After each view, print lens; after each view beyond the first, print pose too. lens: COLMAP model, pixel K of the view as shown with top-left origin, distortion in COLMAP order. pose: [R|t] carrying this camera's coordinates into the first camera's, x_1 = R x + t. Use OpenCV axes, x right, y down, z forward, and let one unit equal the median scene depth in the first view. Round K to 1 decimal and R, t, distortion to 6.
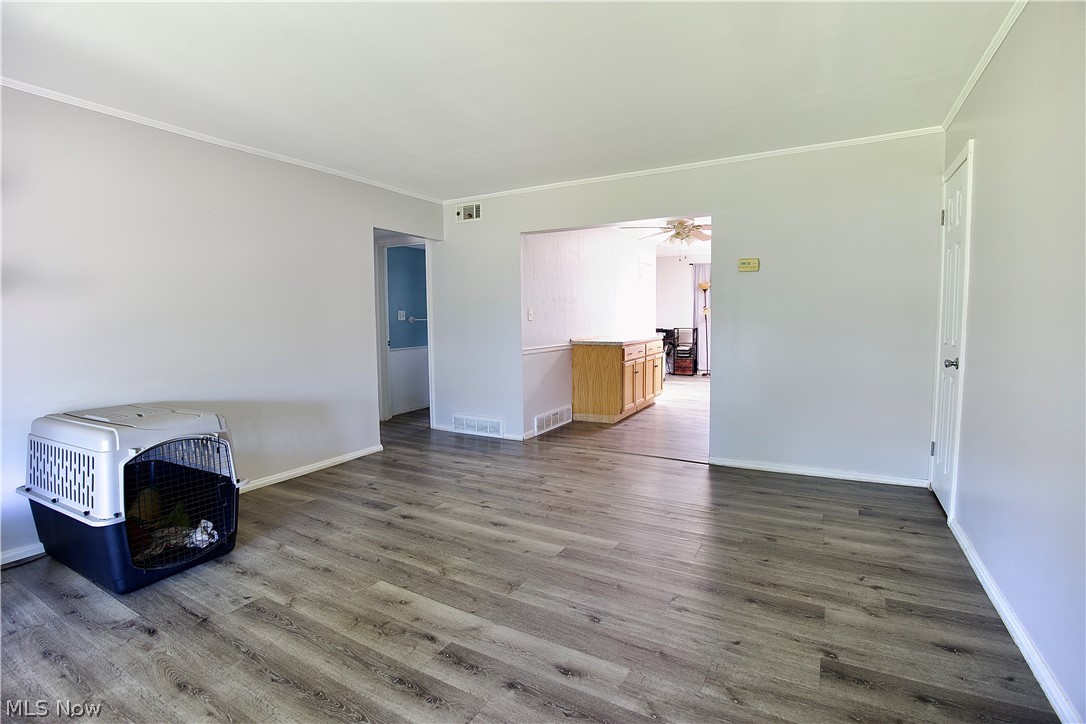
lens RADIAL K [[500.6, 0, 547.2], [0, 500.6, 359.3], [0, 0, 1]] dist [-0.034007, 0.001057]
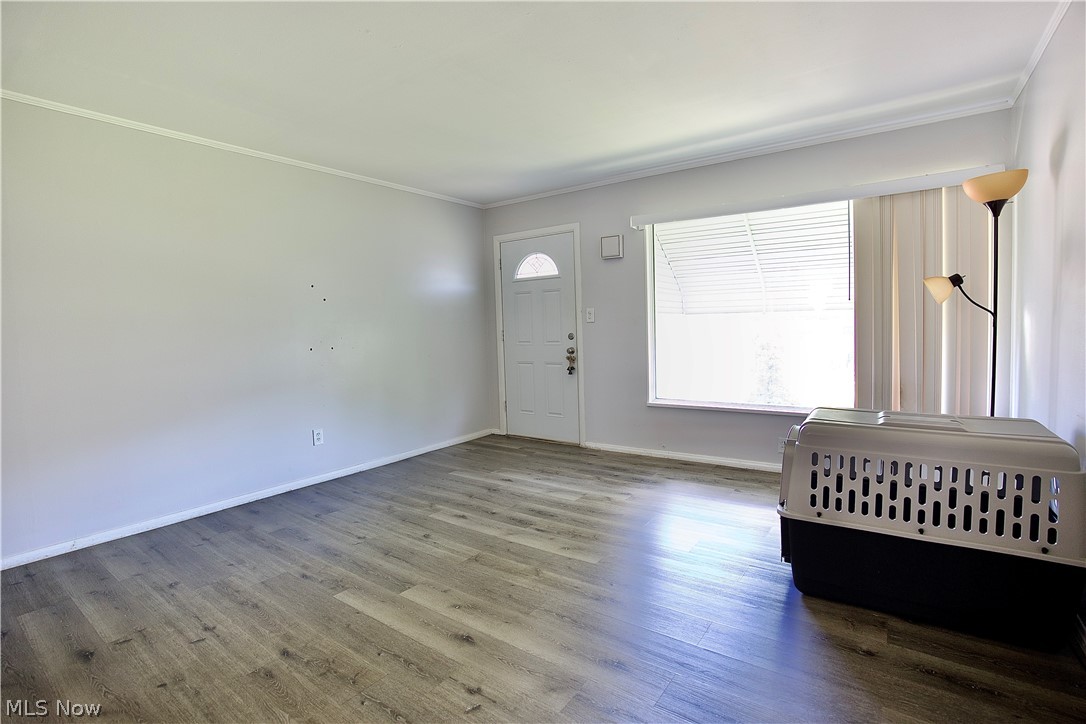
lens RADIAL K [[500.6, 0, 542.1], [0, 500.6, 359.4], [0, 0, 1]] dist [-0.034007, 0.001057]
pose [[-0.992149, 0.031451, 0.121042, -0.349816], [0.049712, 0.987292, 0.150939, -0.143529], [-0.114757, 0.155771, -0.981105, 1.899444]]
